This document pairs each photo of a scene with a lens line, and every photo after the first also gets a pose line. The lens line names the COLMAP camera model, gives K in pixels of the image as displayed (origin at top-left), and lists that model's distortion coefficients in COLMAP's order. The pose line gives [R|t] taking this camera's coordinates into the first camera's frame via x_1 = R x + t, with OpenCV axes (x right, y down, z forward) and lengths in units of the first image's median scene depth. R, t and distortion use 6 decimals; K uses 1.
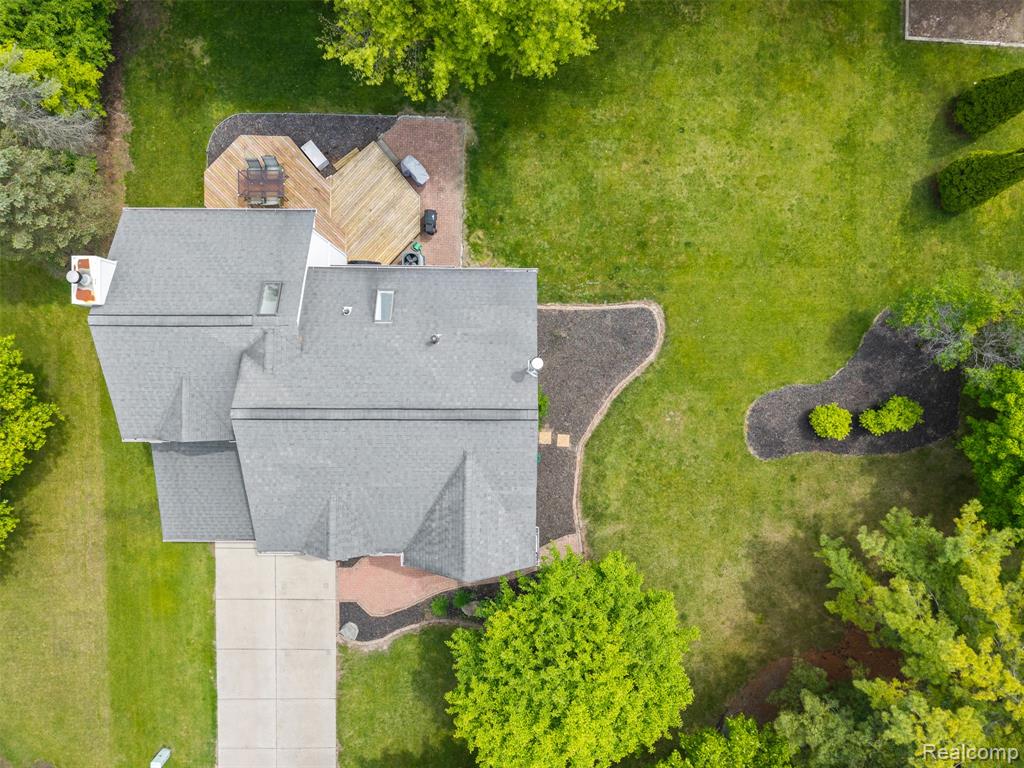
lens RADIAL K [[696.4, 0, 512.0], [0, 696.4, 384.0], [0, 0, 1]] dist [0.009191, -0.001865]
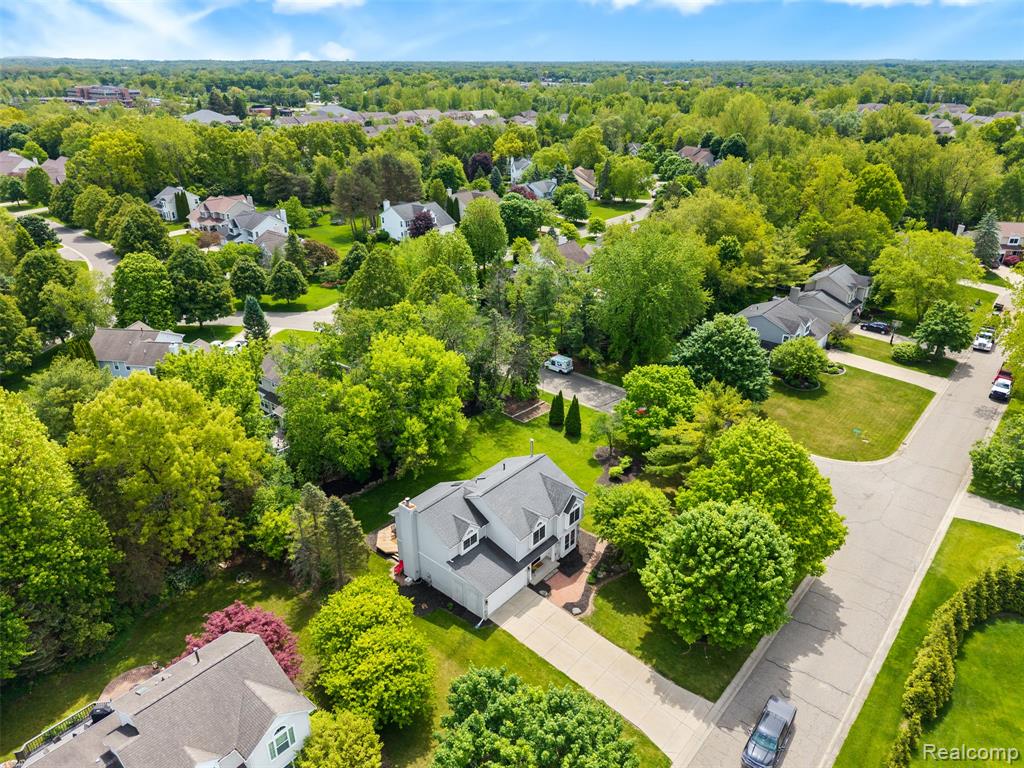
lens RADIAL K [[696.4, 0, 512.0], [0, 696.4, 384.0], [0, 0, 1]] dist [0.009191, -0.001865]
pose [[0.648089, -0.327344, 0.687623, -1.511834], [0.761449, 0.262795, -0.592566, 1.225165], [0.013269, 0.907626, 0.419570, -0.435888]]
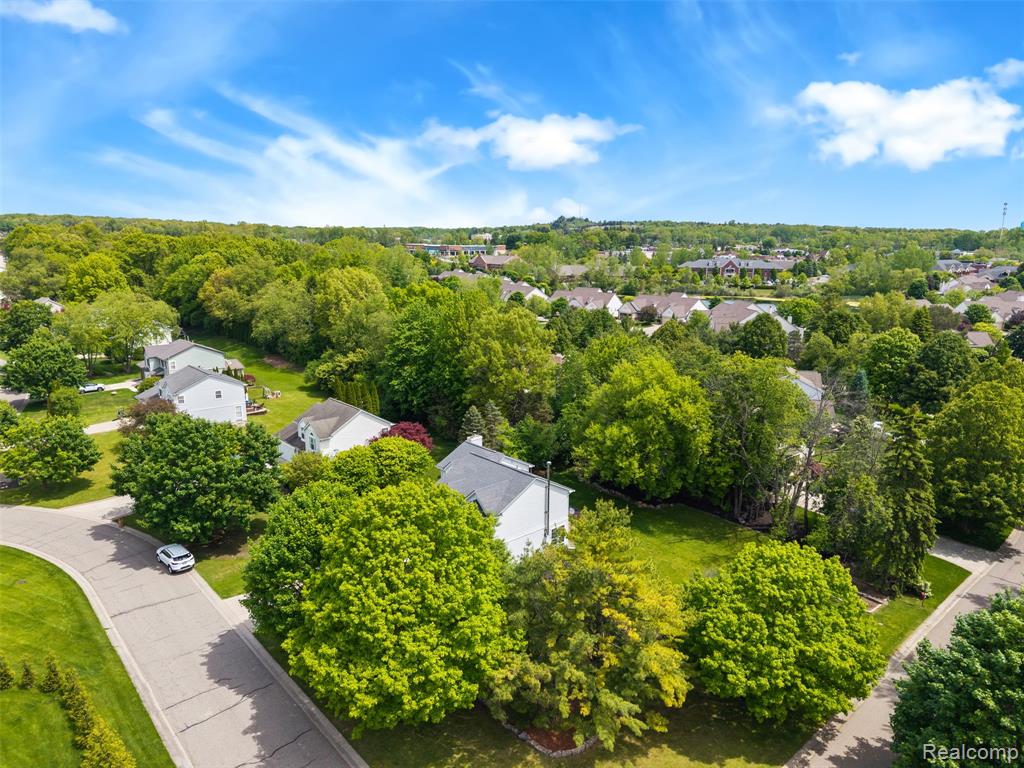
lens RADIAL K [[684.7, 0, 510.1], [0, 684.7, 370.3], [0, 0, 1]] dist [-0.000370, -0.000095]
pose [[0.667246, 0.140997, -0.731370, 1.400730], [-0.744787, 0.114845, -0.657346, 1.367416], [-0.008689, 0.983326, 0.181643, 0.045185]]
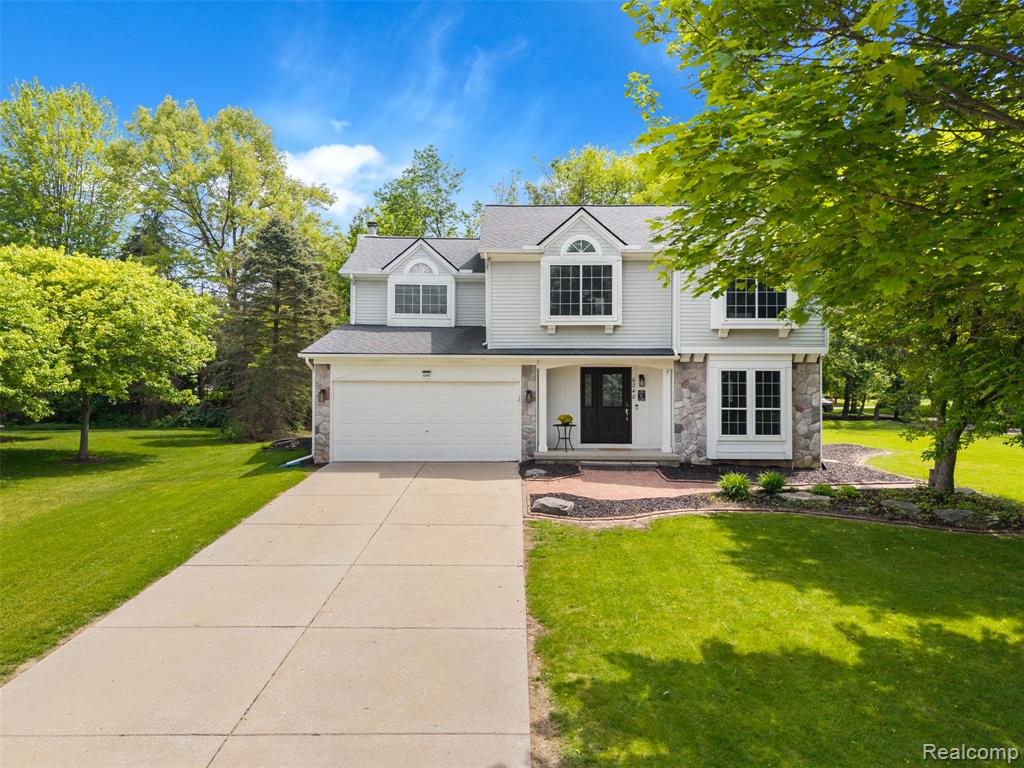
lens RADIAL K [[684.9, 0, 512.0], [0, 684.9, 384.0], [0, 0, 1]] dist [0.028615, -0.003912]
pose [[0.999954, -0.002971, 0.009073, -0.262896], [0.009049, -0.007776, -0.999929, 0.796510], [0.003042, 0.999965, -0.007749, 0.918408]]
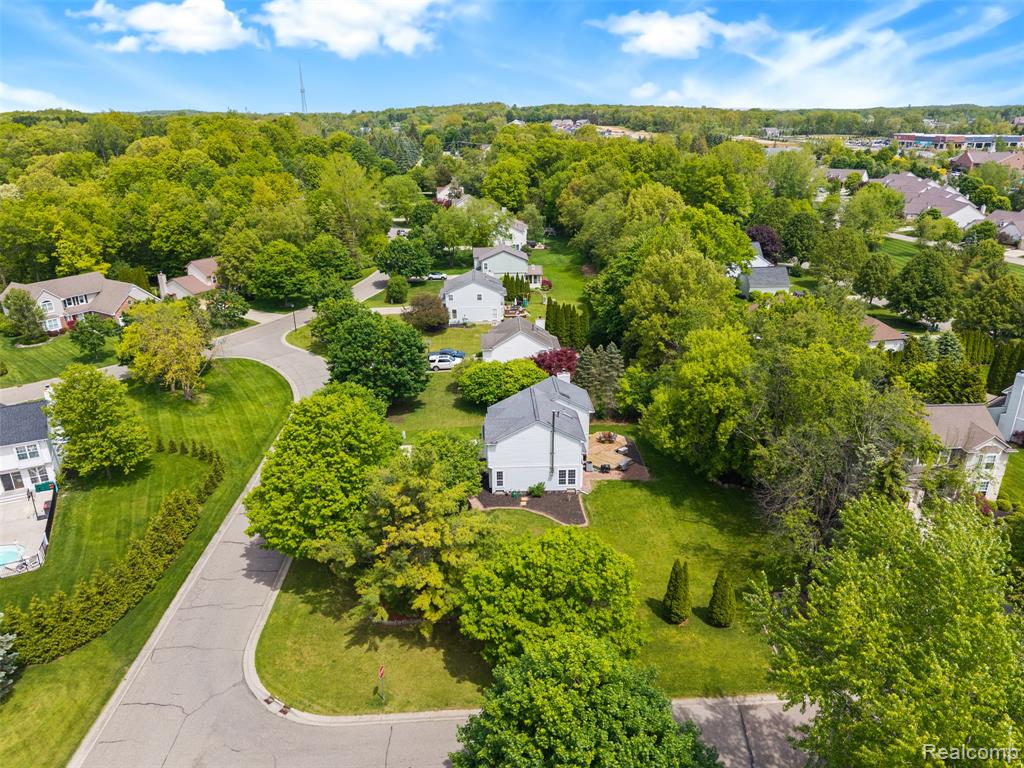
lens RADIAL K [[687.8, 0, 513.6], [0, 687.8, 389.1], [0, 0, 1]] dist [0.013473, -0.004548]
pose [[0.054291, 0.355789, -0.932988, 2.076632], [-0.998525, 0.019118, -0.050814, 0.221334], [-0.000242, 0.934371, 0.356302, -0.174850]]
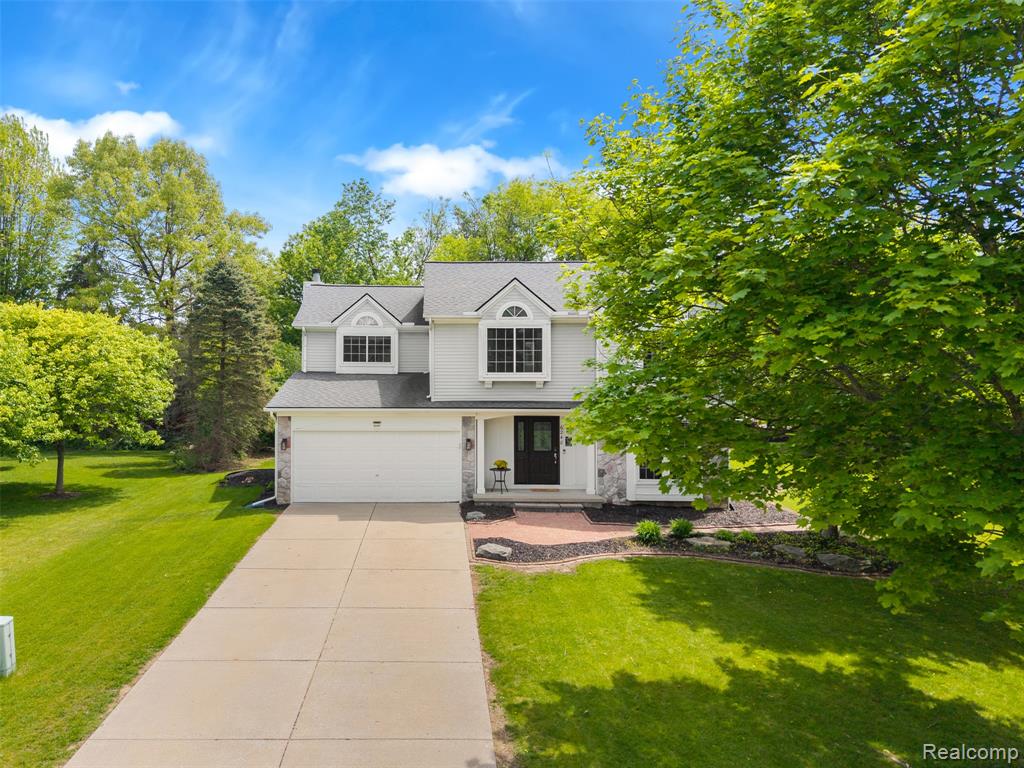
lens RADIAL K [[715.0, 0, 430.5], [0, 715.0, 390.1], [0, 0, 1]] dist [0.034103, 0.005420]
pose [[0.999978, -0.004127, 0.005261, -0.283529], [0.005262, 0.000205, -0.999986, 0.901857], [0.004126, 0.999991, 0.000227, 0.869763]]
